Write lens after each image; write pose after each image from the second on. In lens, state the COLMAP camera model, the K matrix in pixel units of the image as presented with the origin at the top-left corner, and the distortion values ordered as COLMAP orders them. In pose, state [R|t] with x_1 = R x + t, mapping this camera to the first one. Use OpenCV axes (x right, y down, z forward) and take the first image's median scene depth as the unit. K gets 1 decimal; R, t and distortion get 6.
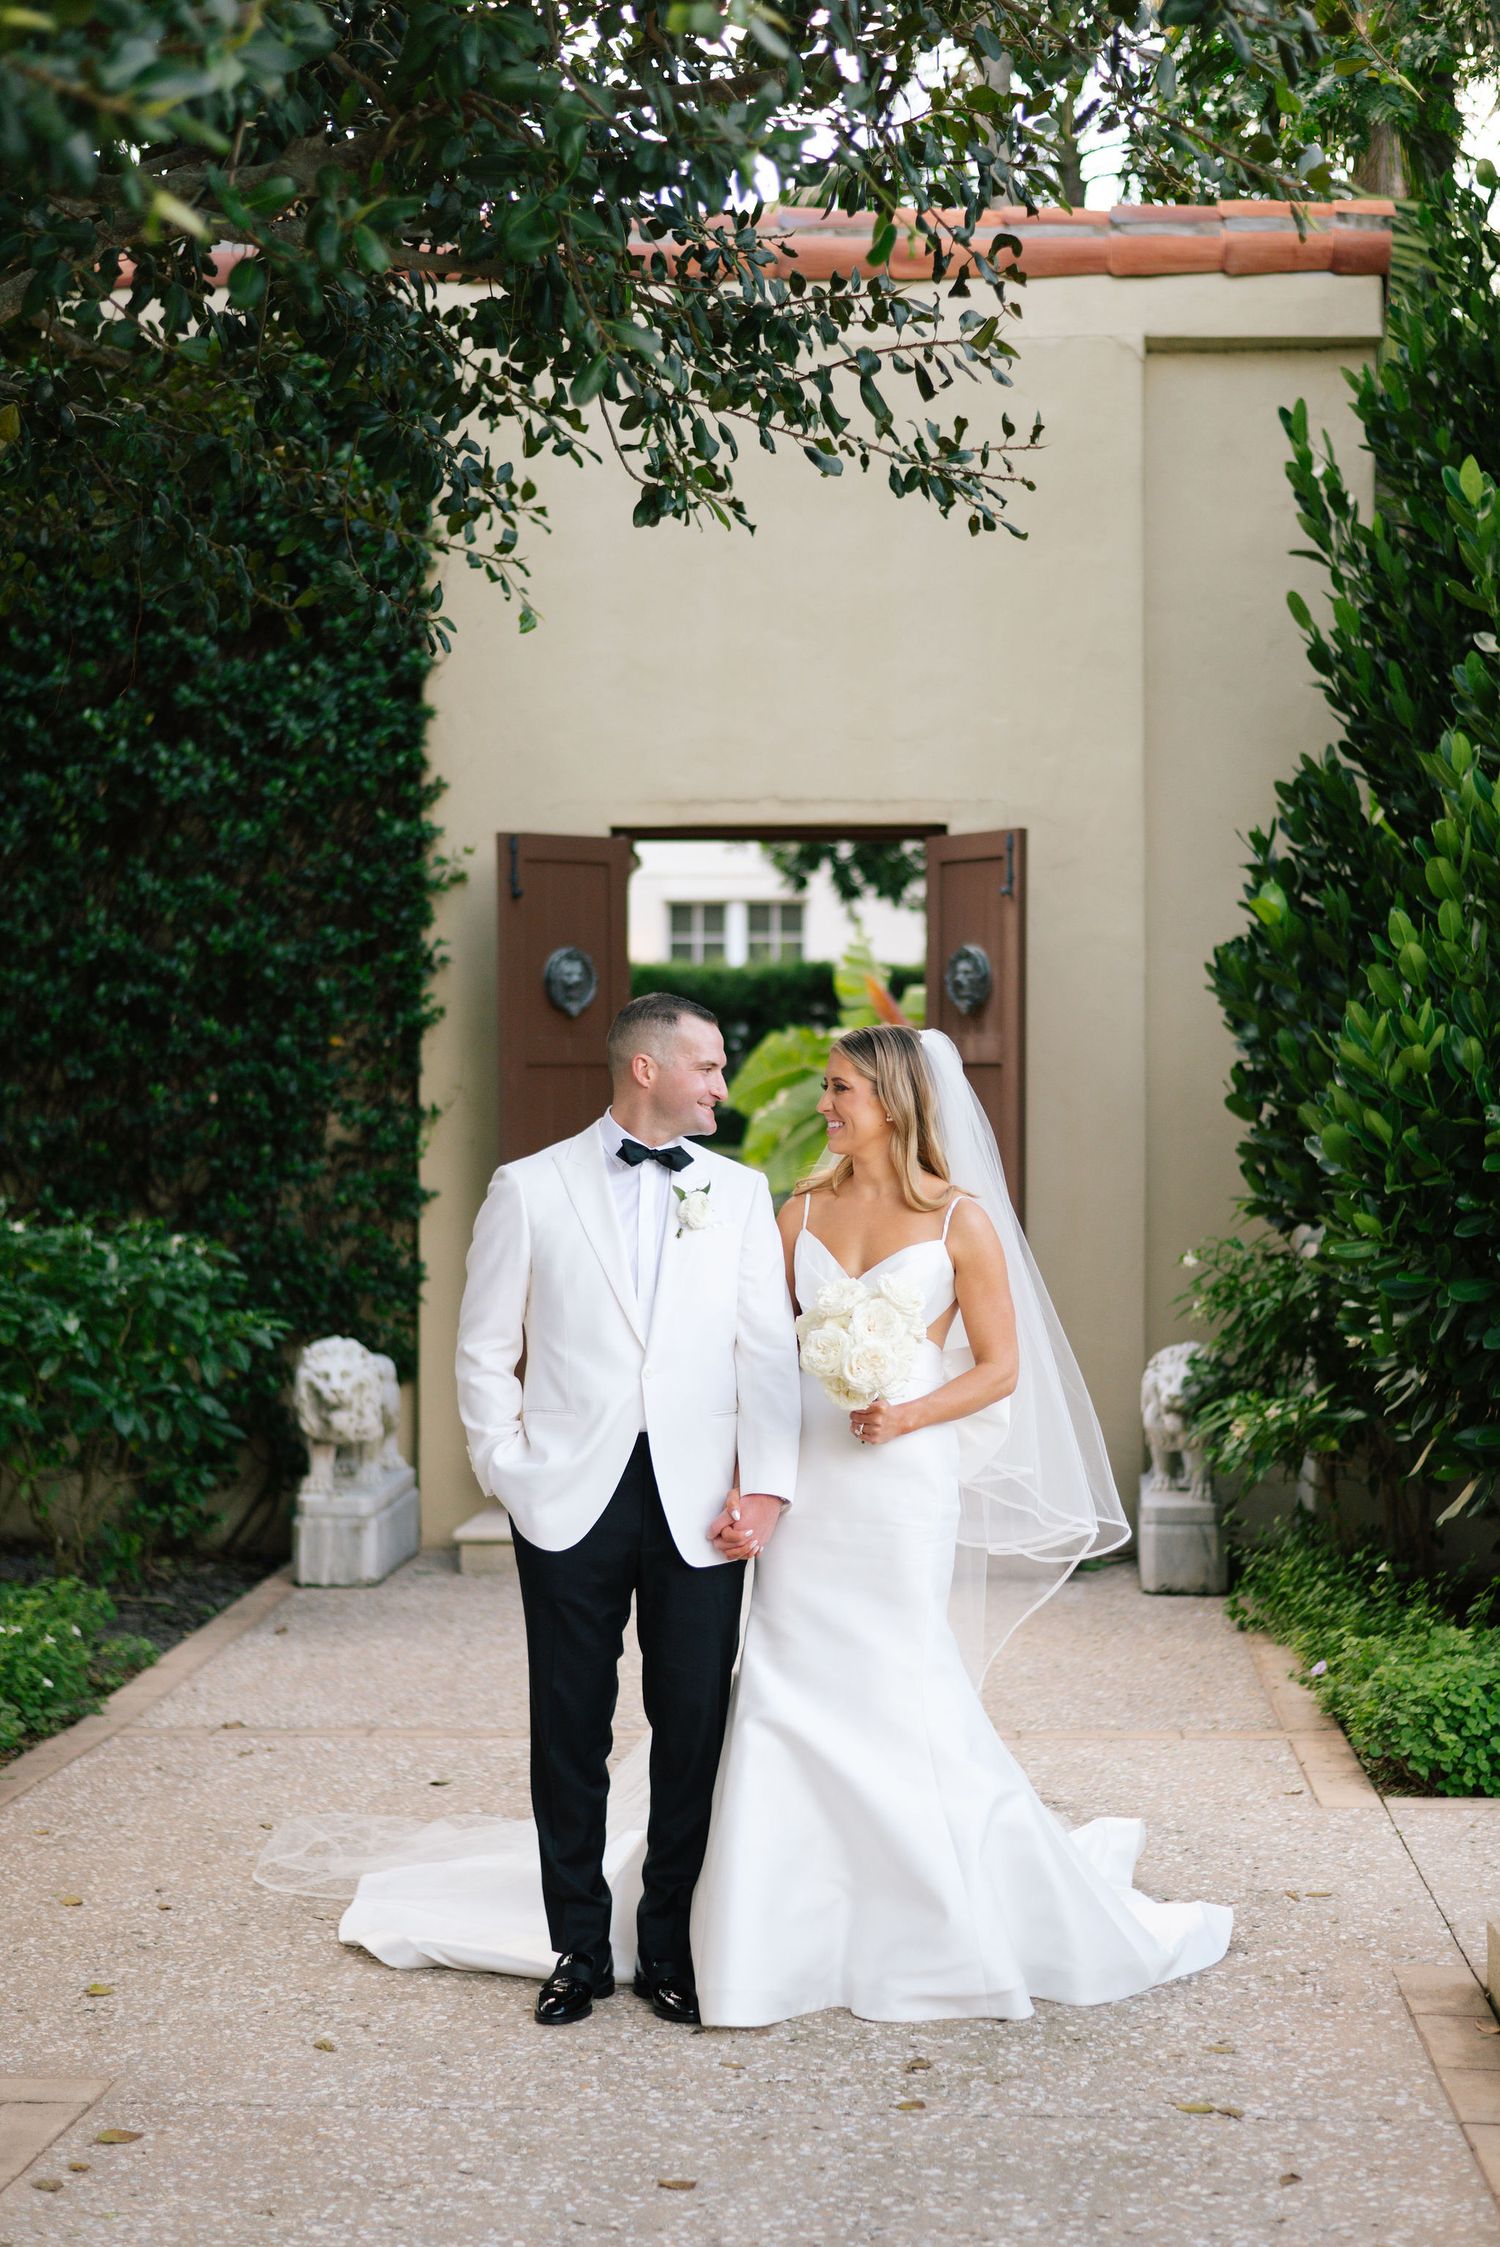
lens RADIAL K [[3296.4, 0, 746.4], [0, 3296.4, 1068.6], [0, 0, 1]] dist [0.015531, -0.034814]
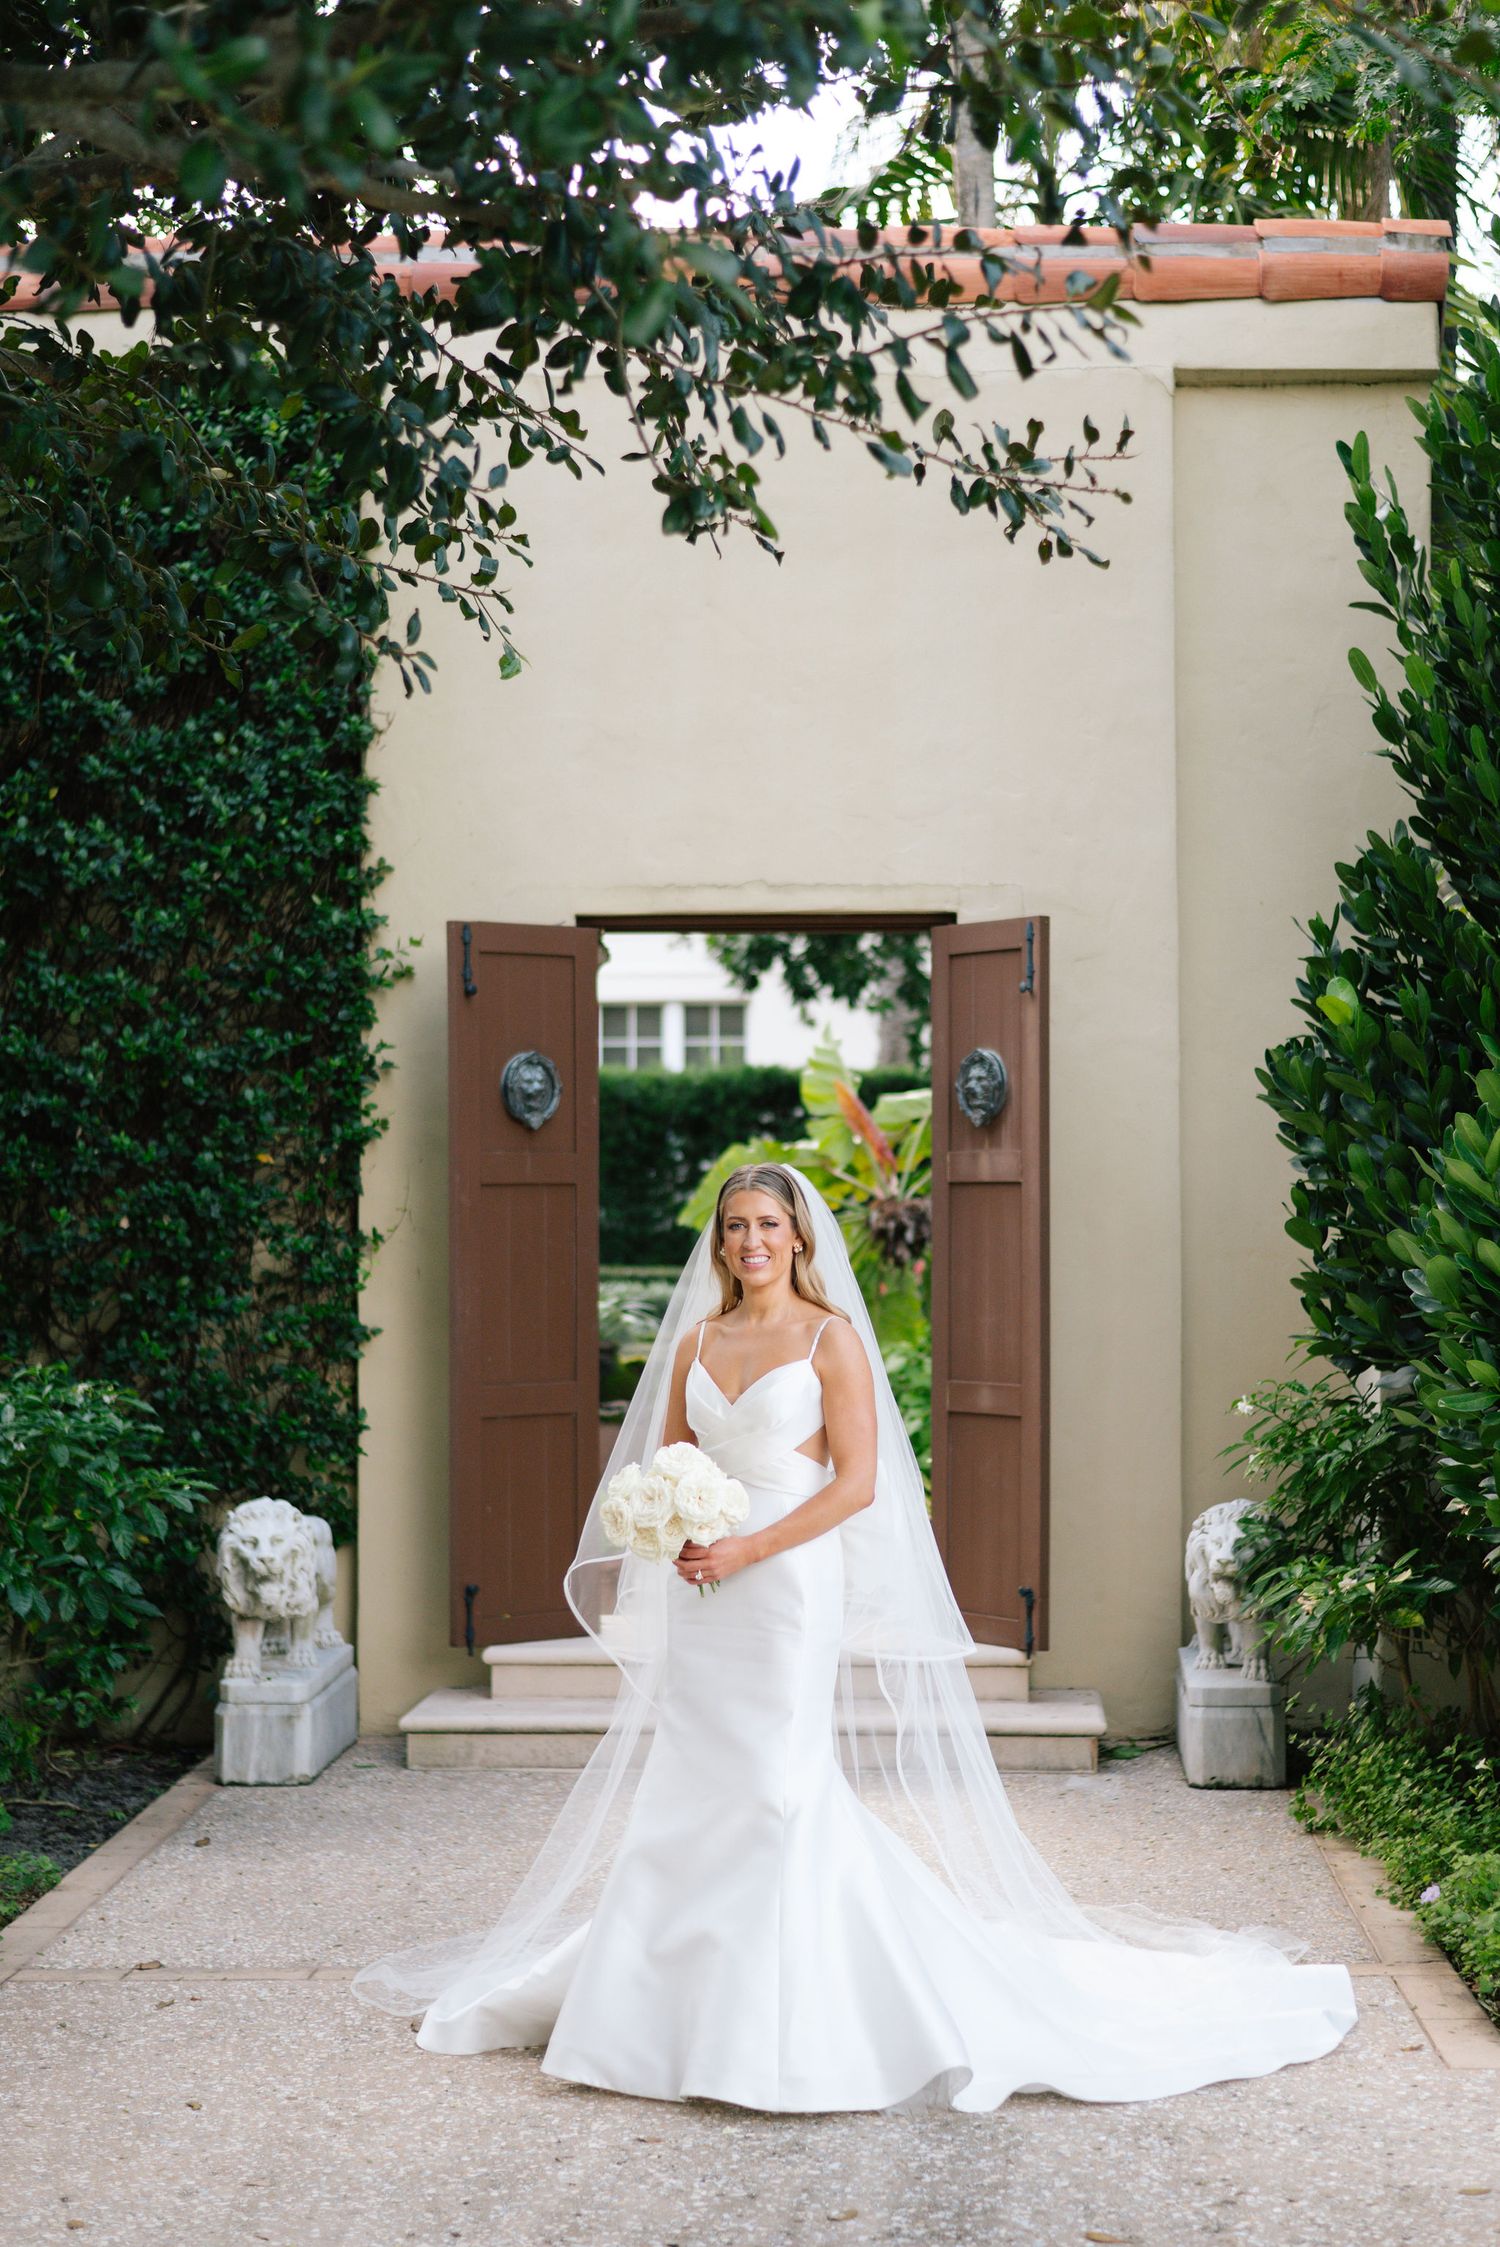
lens RADIAL K [[3296.4, 0, 746.4], [0, 3296.4, 1068.6], [0, 0, 1]] dist [0.015531, -0.034814]
pose [[0.999476, -0.001171, 0.032340, -0.025843], [0.002195, 0.999497, -0.031648, -0.004326], [-0.032287, 0.031703, 0.998976, 0.122452]]
